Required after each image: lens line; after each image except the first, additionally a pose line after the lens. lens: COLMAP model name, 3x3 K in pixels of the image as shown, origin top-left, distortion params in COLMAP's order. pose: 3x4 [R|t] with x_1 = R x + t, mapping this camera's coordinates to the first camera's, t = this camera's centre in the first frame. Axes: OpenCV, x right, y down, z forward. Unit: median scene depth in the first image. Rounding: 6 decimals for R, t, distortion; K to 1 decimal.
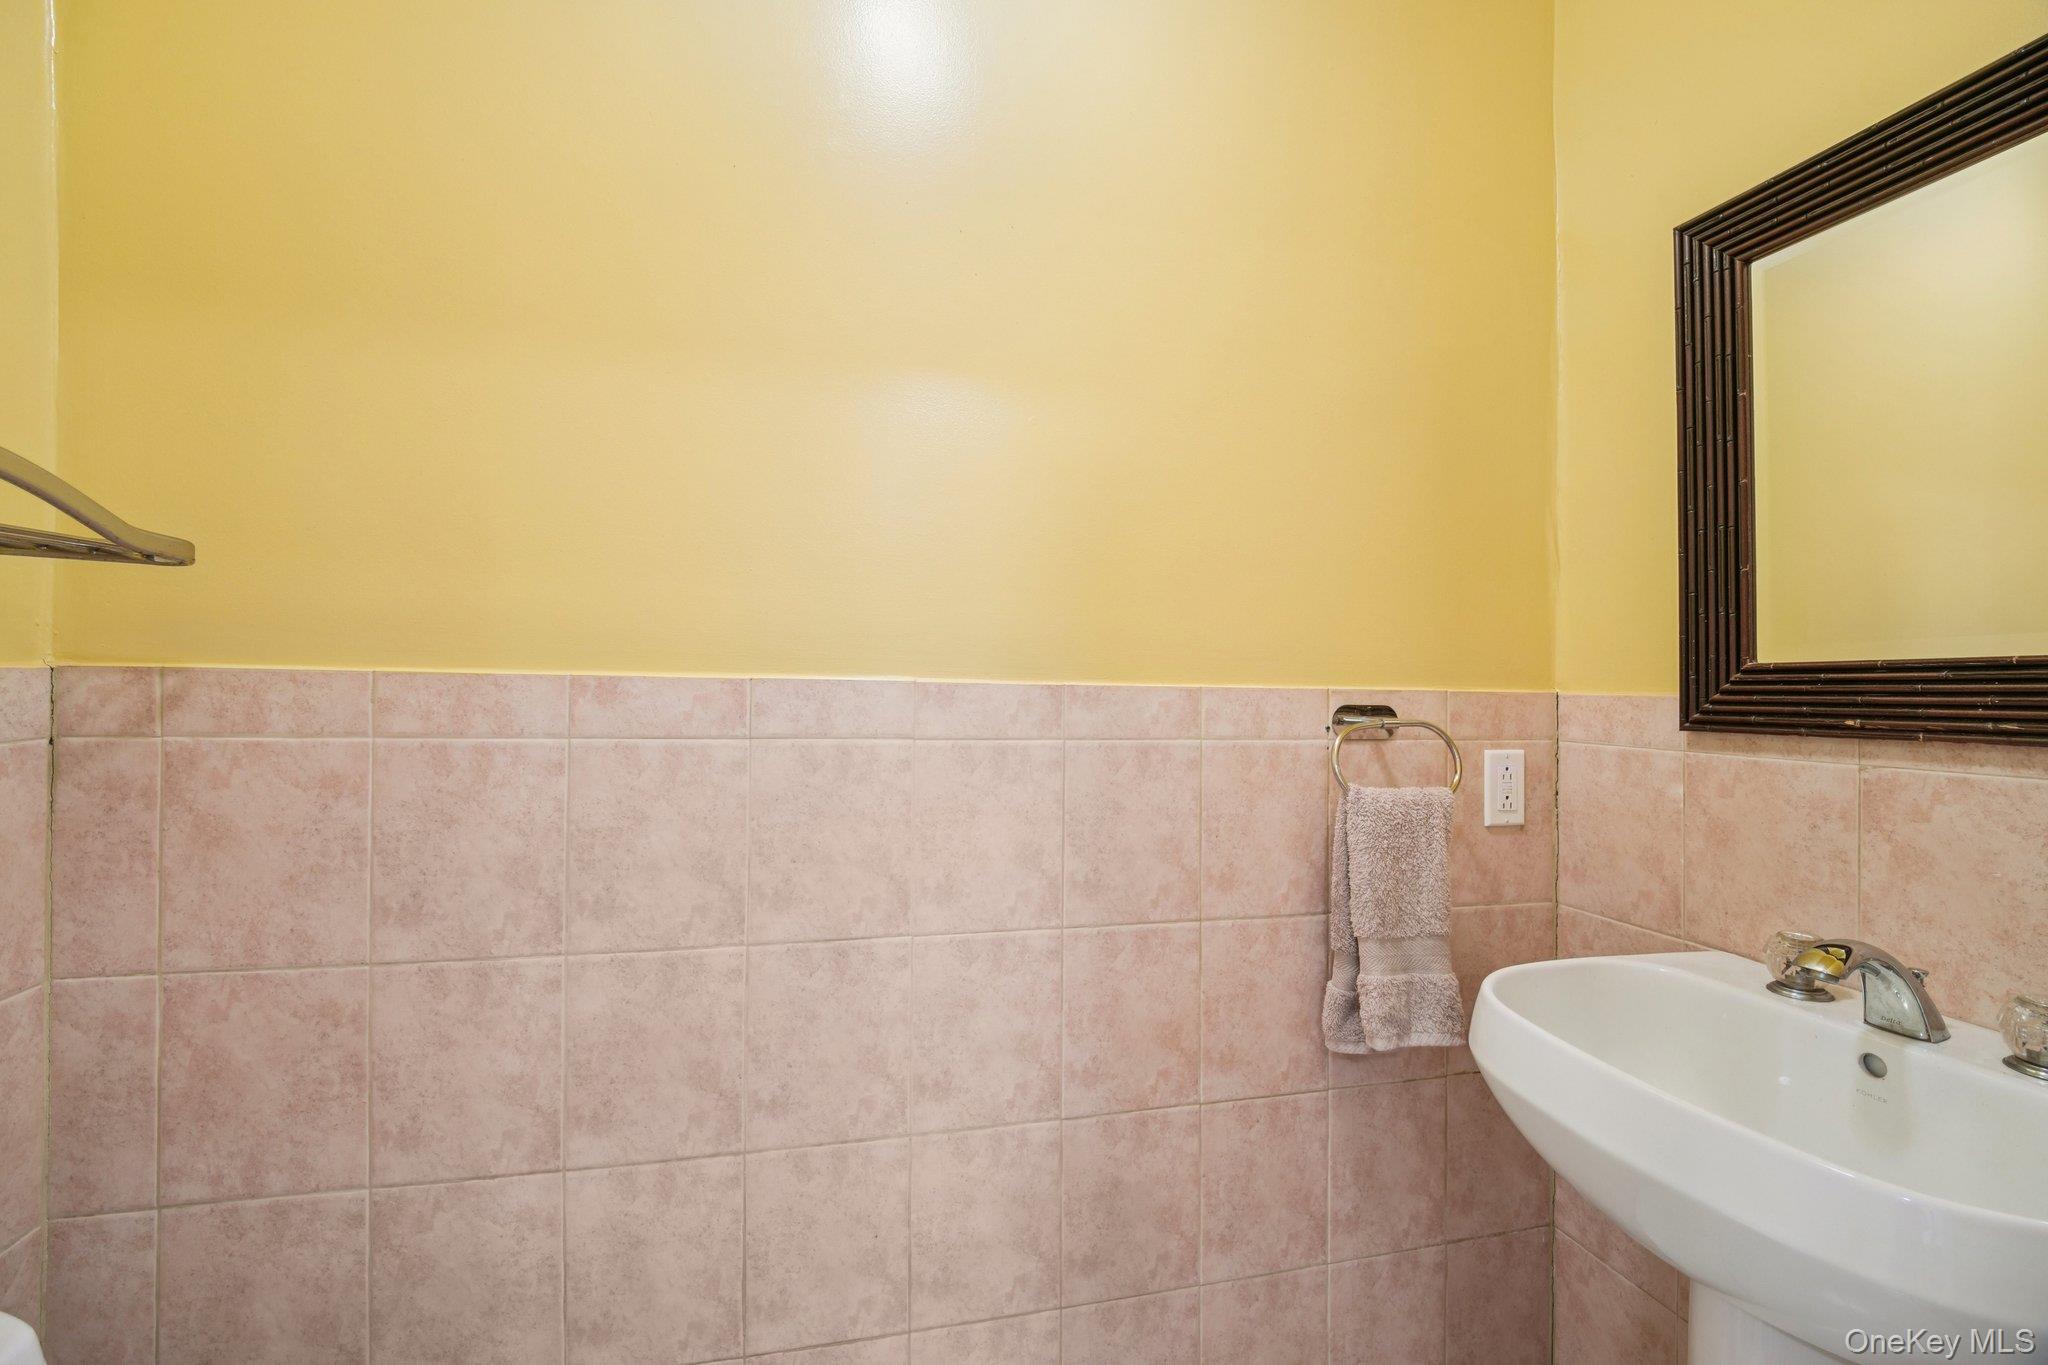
lens RADIAL K [[851.8, 0, 1021.6], [0, 851.8, 675.1], [0, 0, 1]] dist [0.039316, -0.032844]
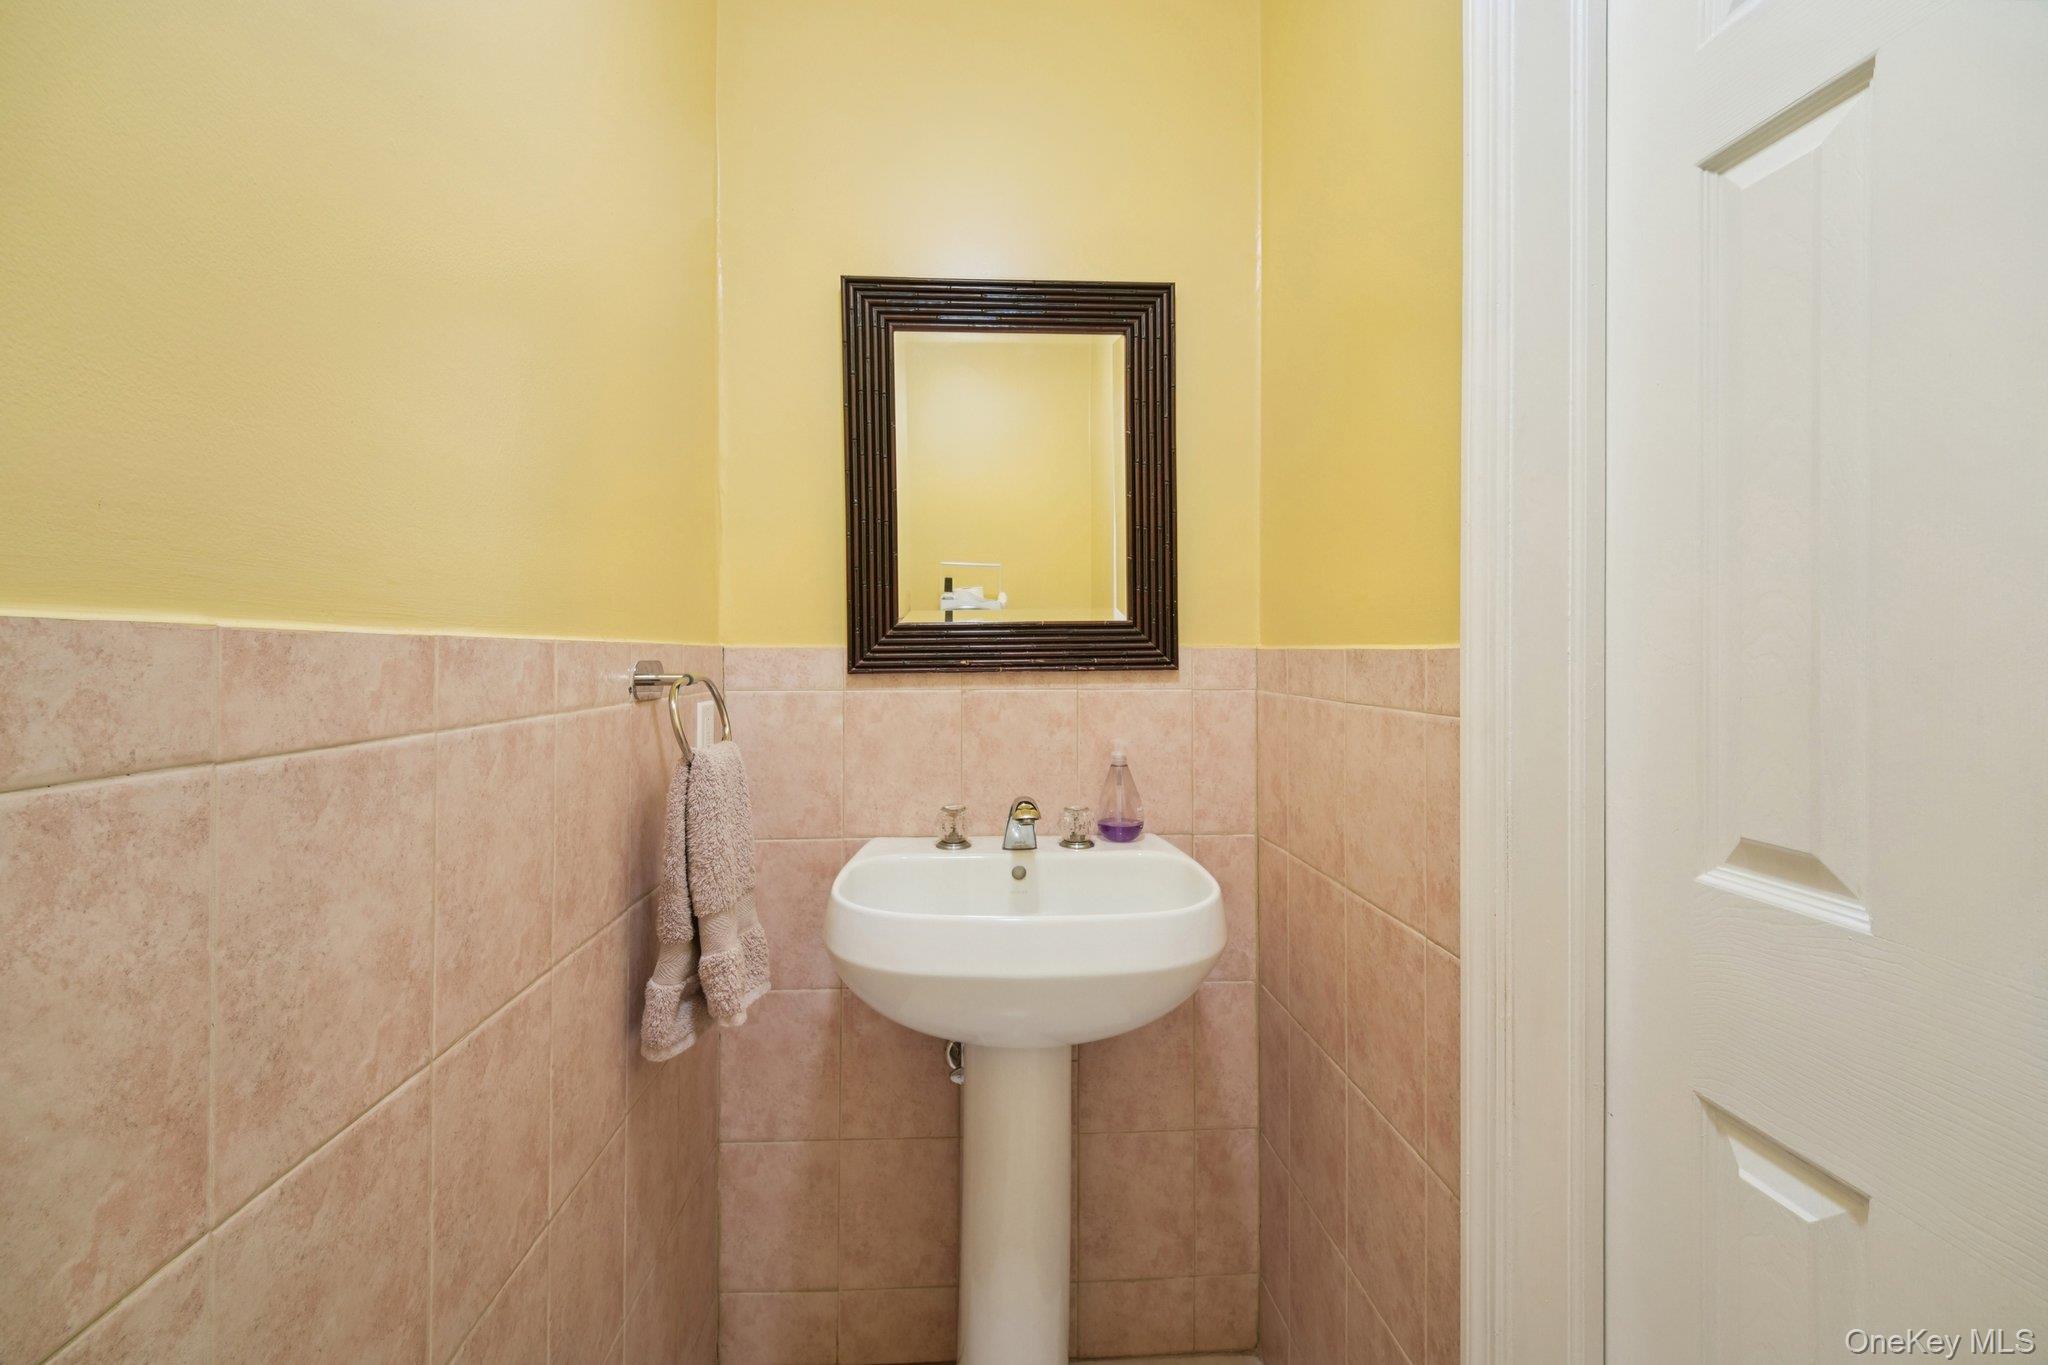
lens RADIAL K [[891.2, 0, 1025.0], [0, 891.2, 642.7], [0, 0, 1]] dist [0.013609, -0.000022]
pose [[0.154180, -0.002515, 0.988040, -0.509824], [-0.007713, 0.999963, 0.003749, 0.011122], [-0.988013, -0.008198, 0.154154, 0.546368]]
